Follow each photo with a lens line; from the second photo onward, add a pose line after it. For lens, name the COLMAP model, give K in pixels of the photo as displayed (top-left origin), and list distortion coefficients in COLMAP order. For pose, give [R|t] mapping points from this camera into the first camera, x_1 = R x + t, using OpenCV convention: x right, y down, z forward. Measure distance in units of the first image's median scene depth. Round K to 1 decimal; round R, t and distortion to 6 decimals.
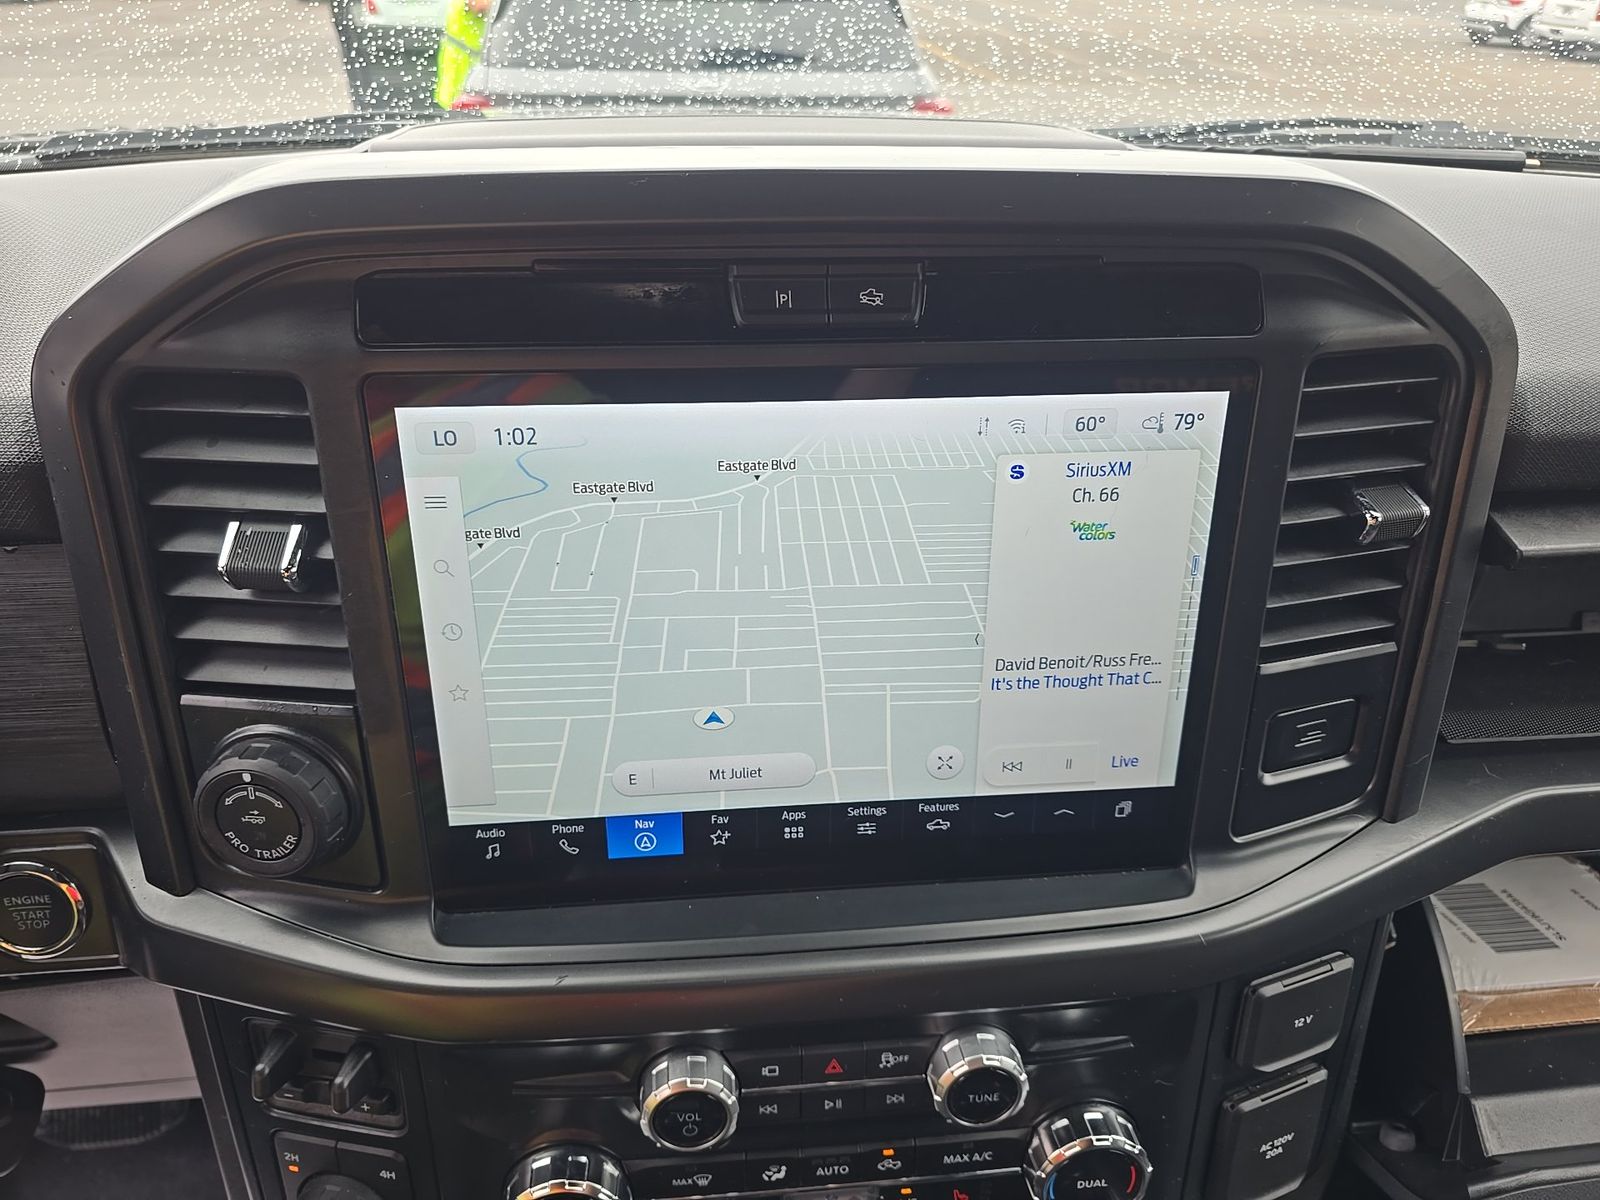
lens RADIAL K [[1042.3, 0, 798.5], [0, 1042.3, 600.3], [0, 0, 1]] dist [0.018058, -0.023722]
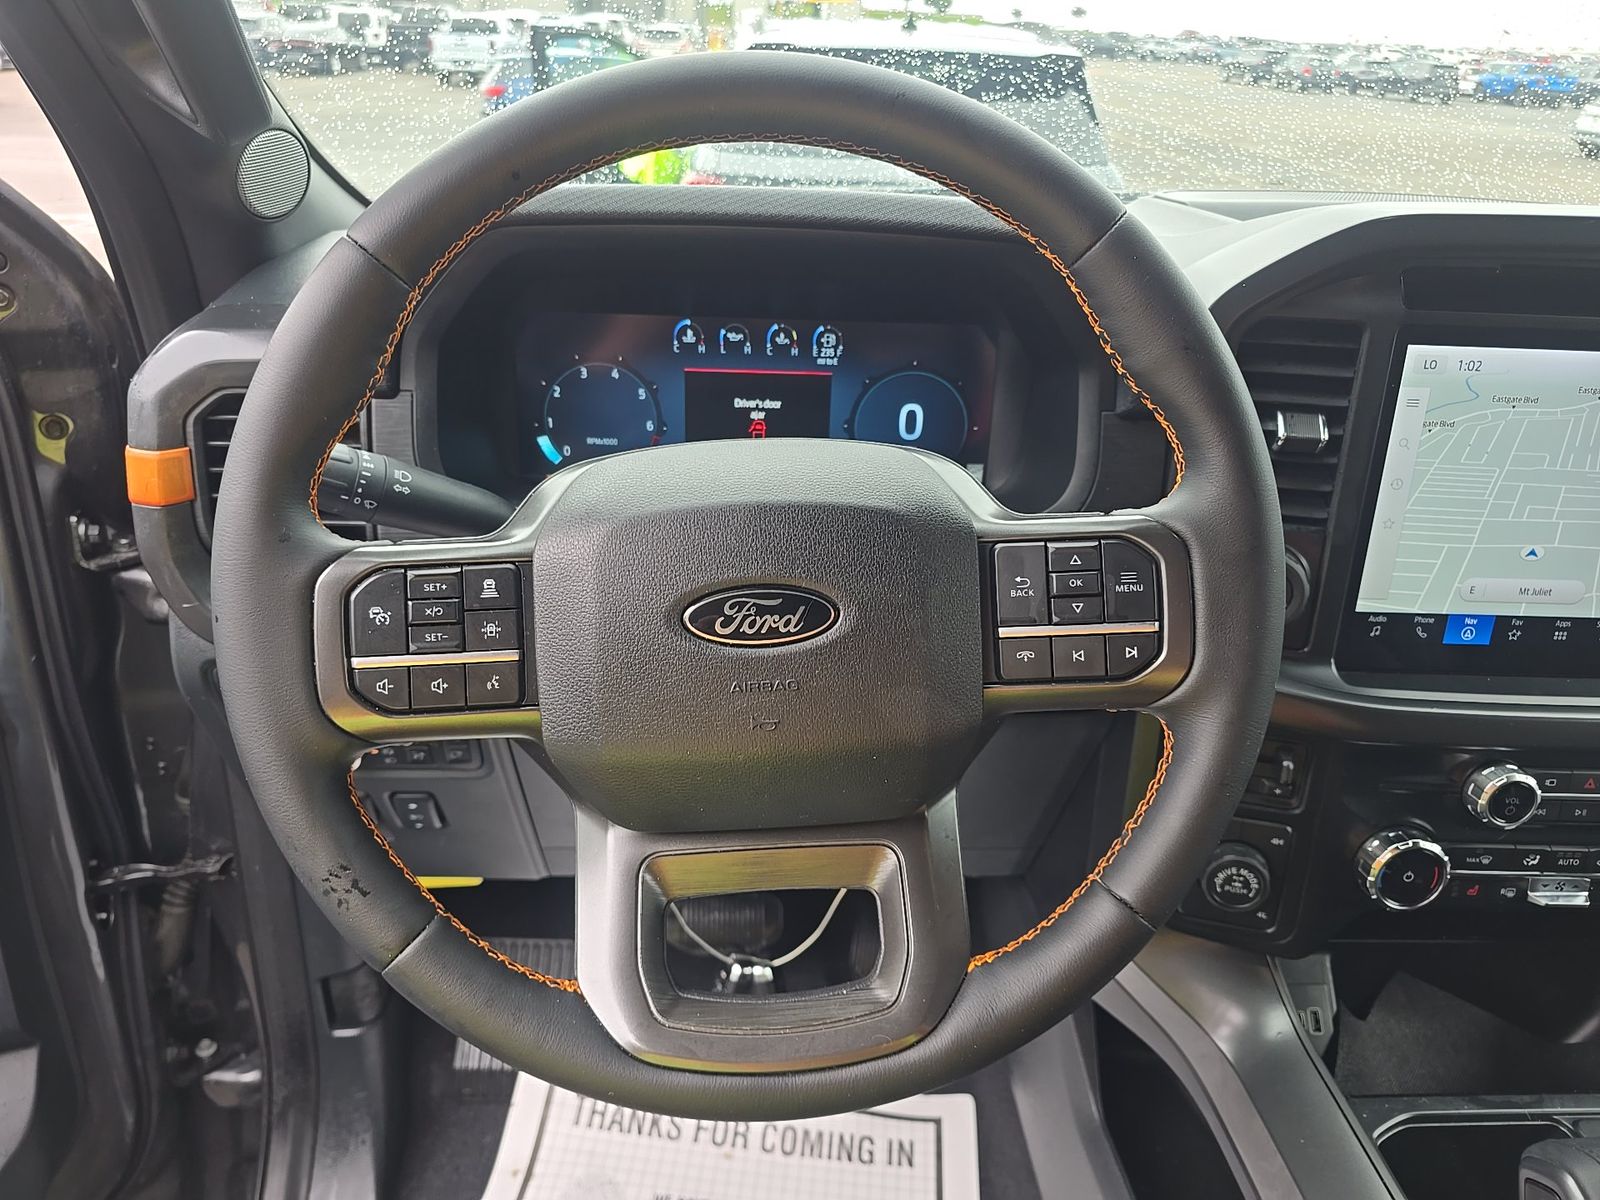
lens RADIAL K [[1042.3, 0, 805.8], [0, 1042.3, 613.8], [0, 0, 1]] dist [0.018058, -0.023722]
pose [[0.996216, 0.058876, -0.063931, -1.062356], [-0.062601, 0.996356, -0.057923, 0.361576], [0.060288, 0.061706, 0.996272, -0.649574]]
